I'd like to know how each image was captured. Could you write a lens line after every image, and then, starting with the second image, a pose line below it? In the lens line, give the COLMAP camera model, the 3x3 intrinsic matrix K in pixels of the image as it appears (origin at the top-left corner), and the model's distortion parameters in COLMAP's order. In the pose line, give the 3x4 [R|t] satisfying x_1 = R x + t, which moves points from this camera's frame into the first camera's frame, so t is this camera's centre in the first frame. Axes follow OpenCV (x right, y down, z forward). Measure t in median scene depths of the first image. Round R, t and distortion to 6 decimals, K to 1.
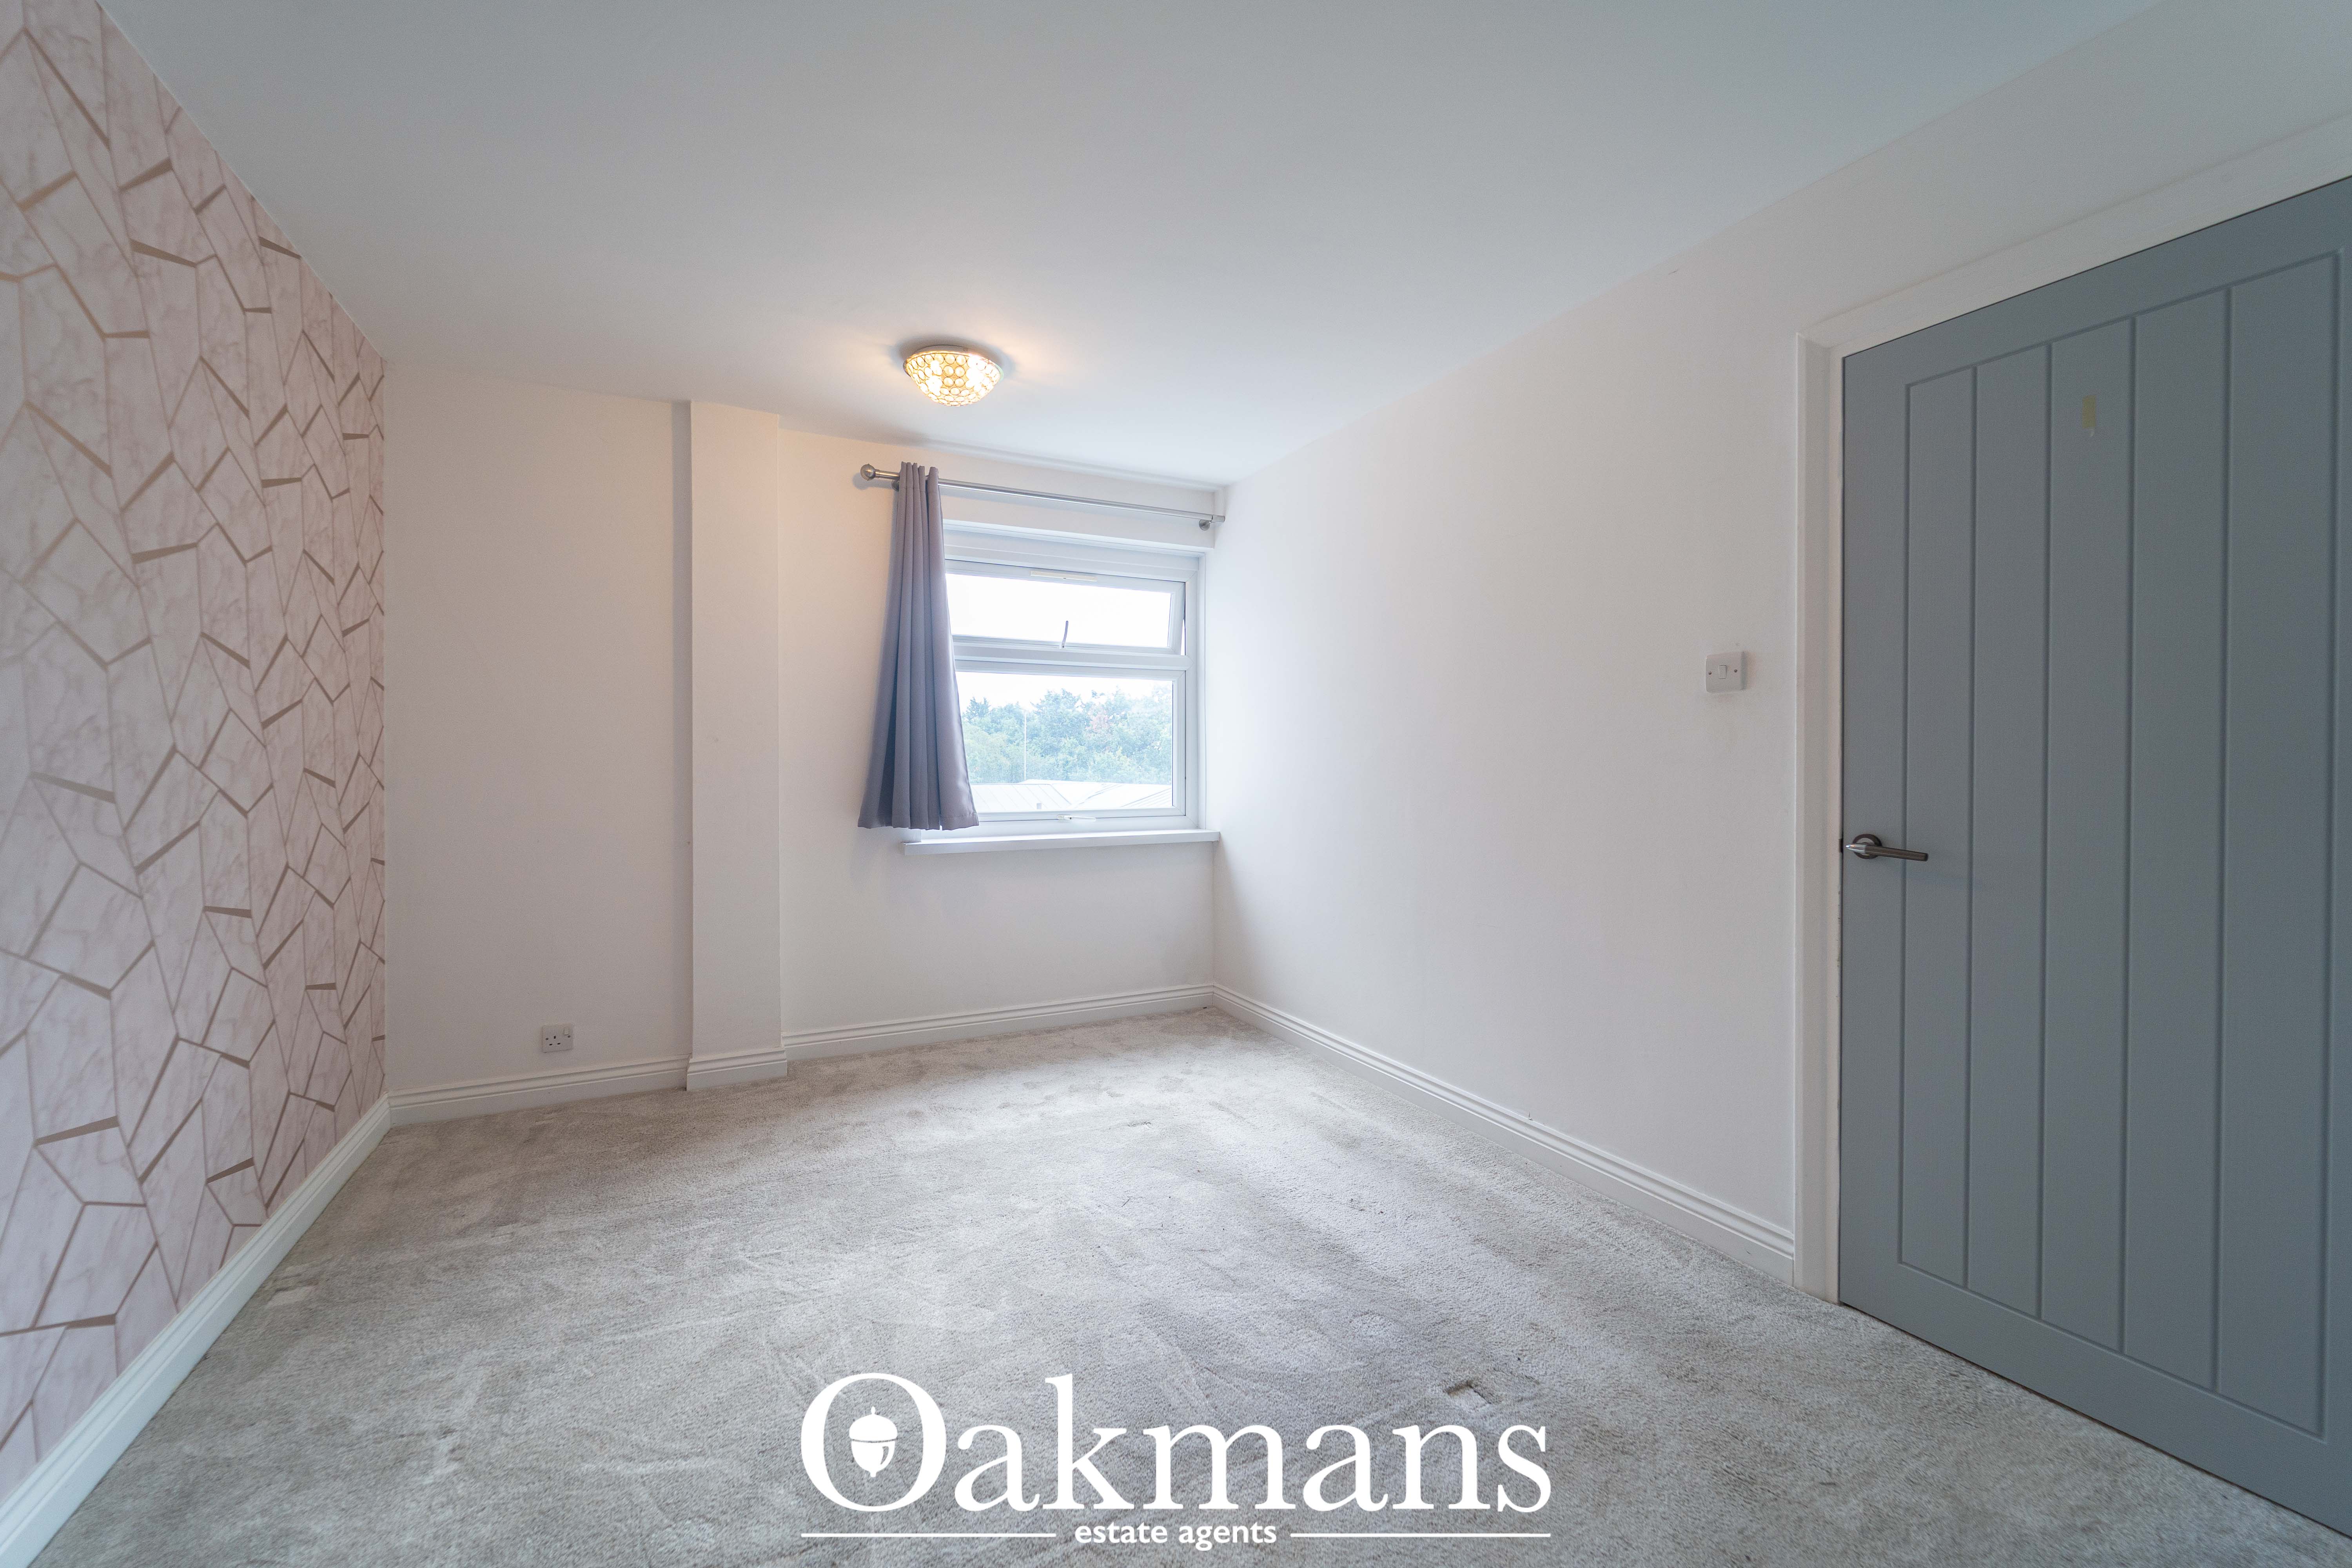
lens RADIAL K [[946.7, 0, 1178.4], [0, 946.7, 775.3], [0, 0, 1]] dist [0.000071, -0.001619]
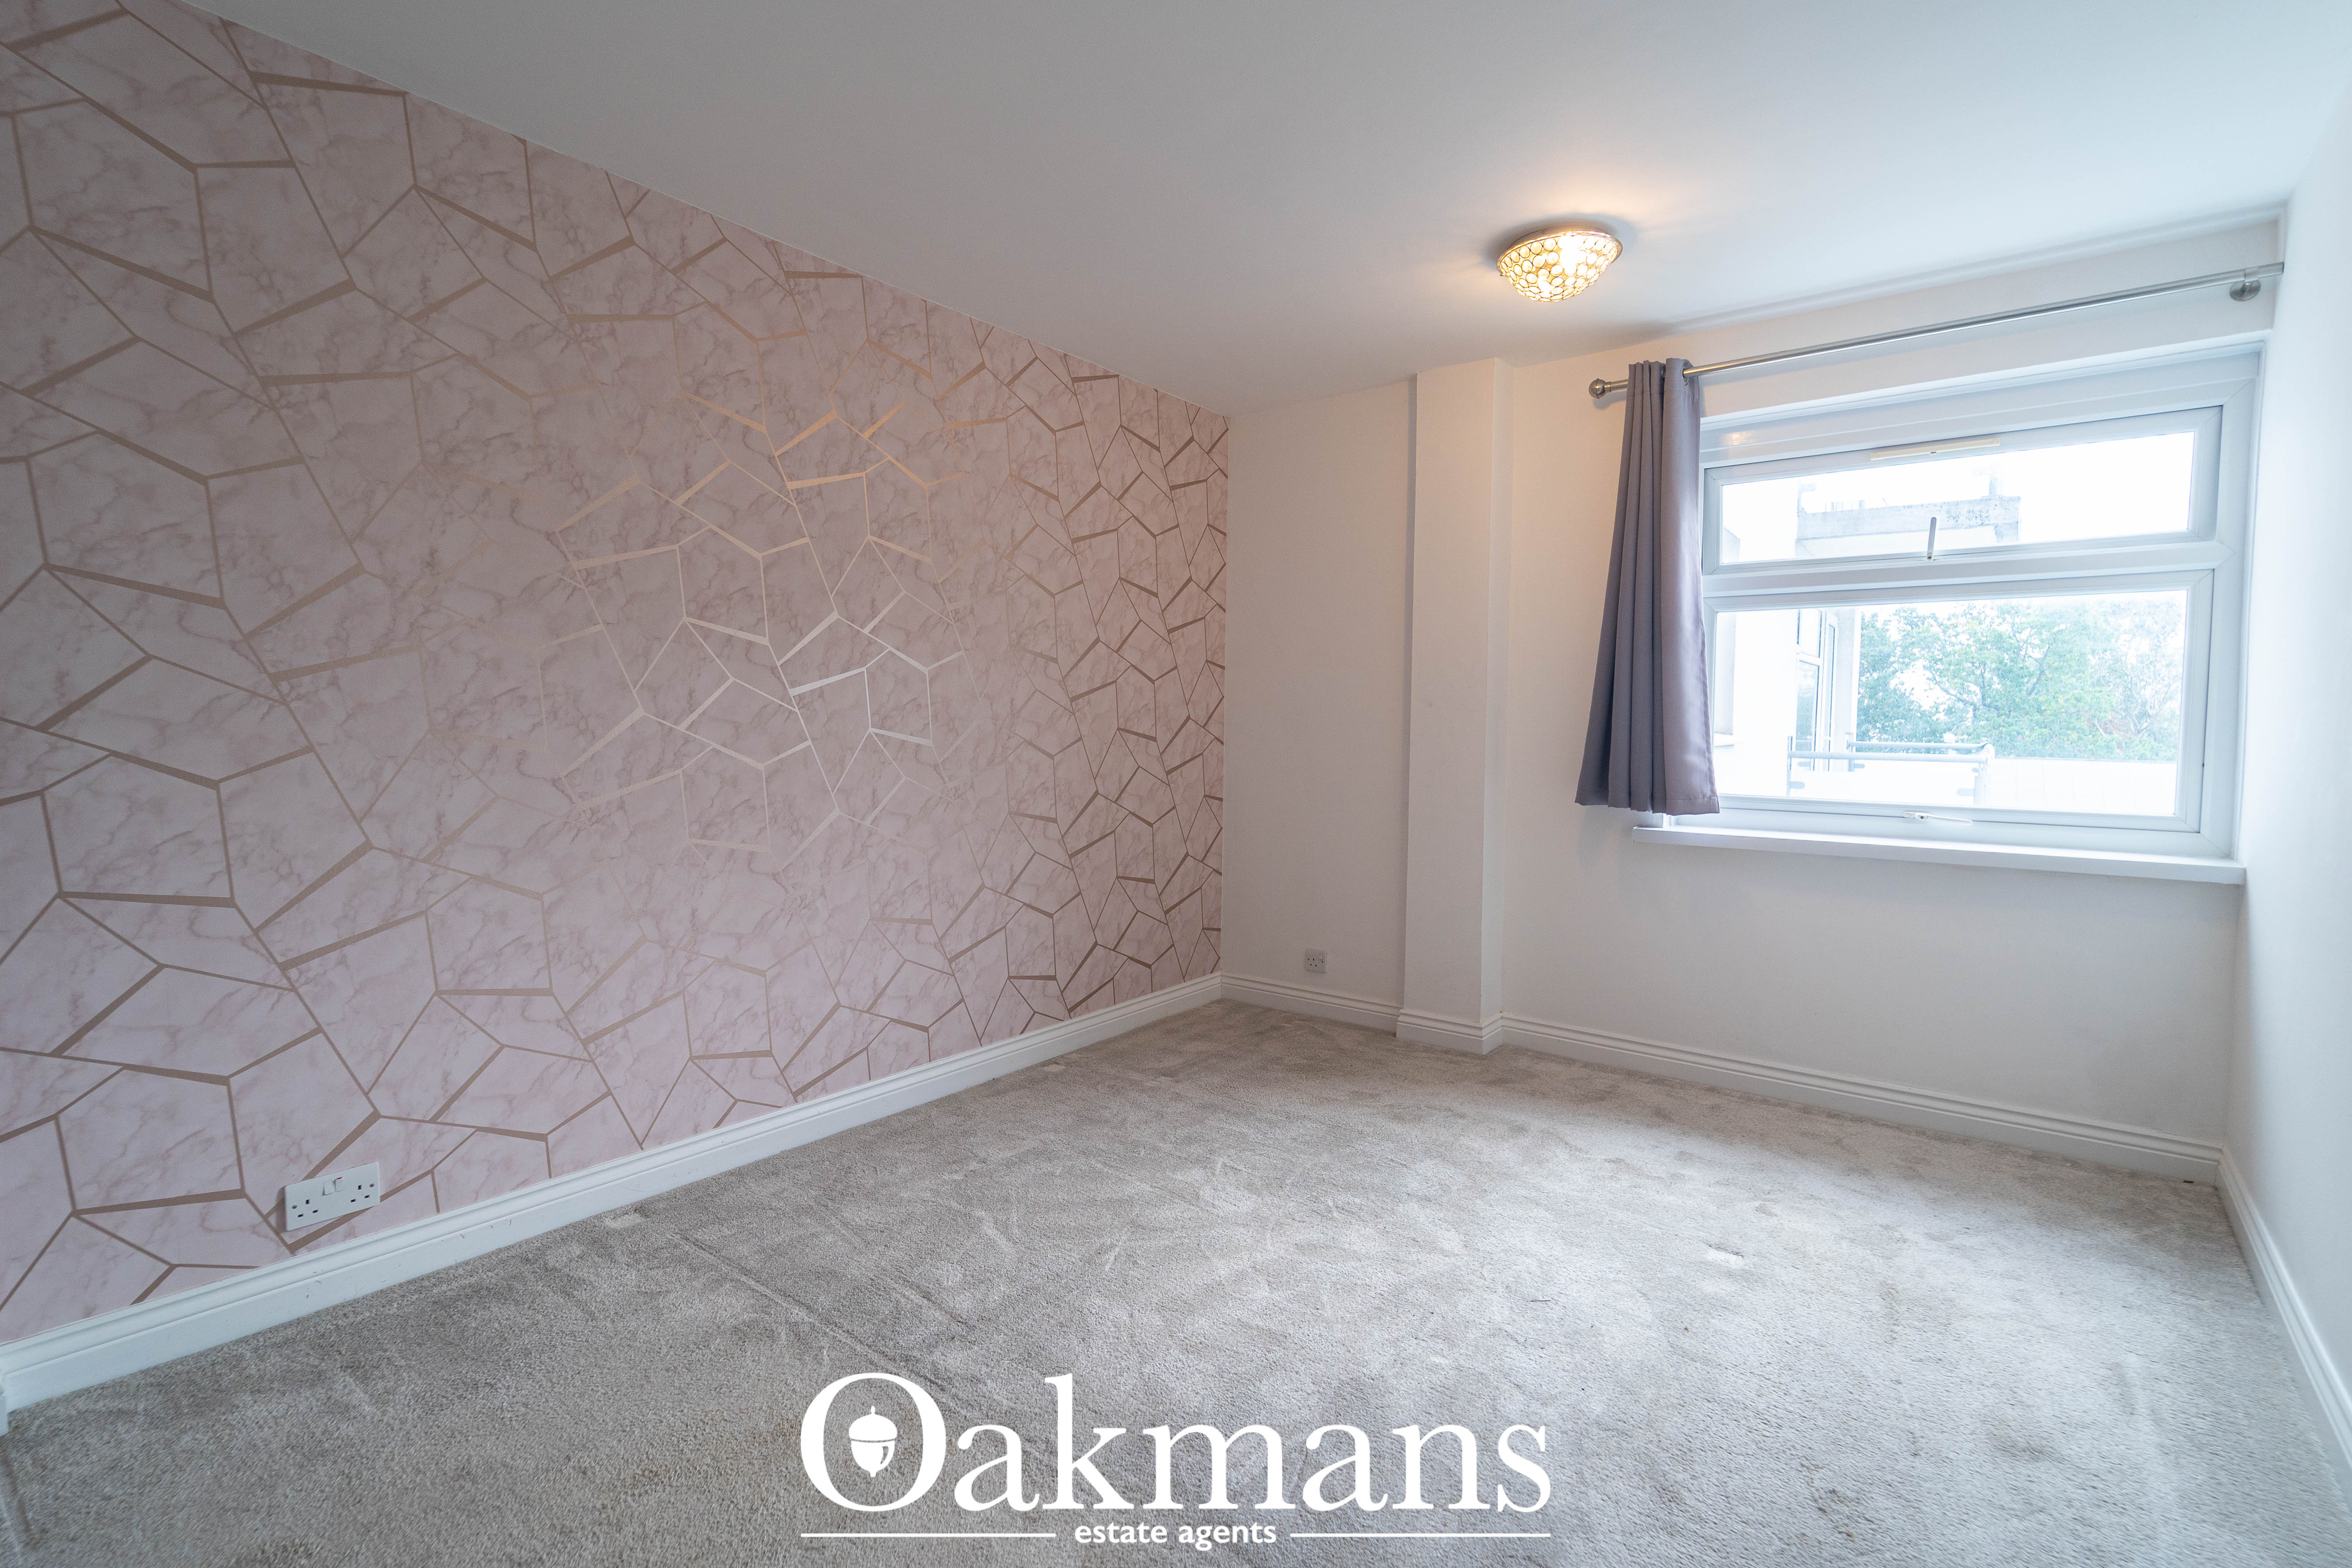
lens RADIAL K [[1072.8, 0, 1177.6], [0, 1072.8, 779.4], [0, 0, 1]] dist [-0.001828, -0.000955]
pose [[0.423439, 0.055949, -0.904195, 0.415848], [-0.022198, 0.998432, 0.051385, -0.010283], [0.905652, -0.001687, 0.424017, 0.253750]]
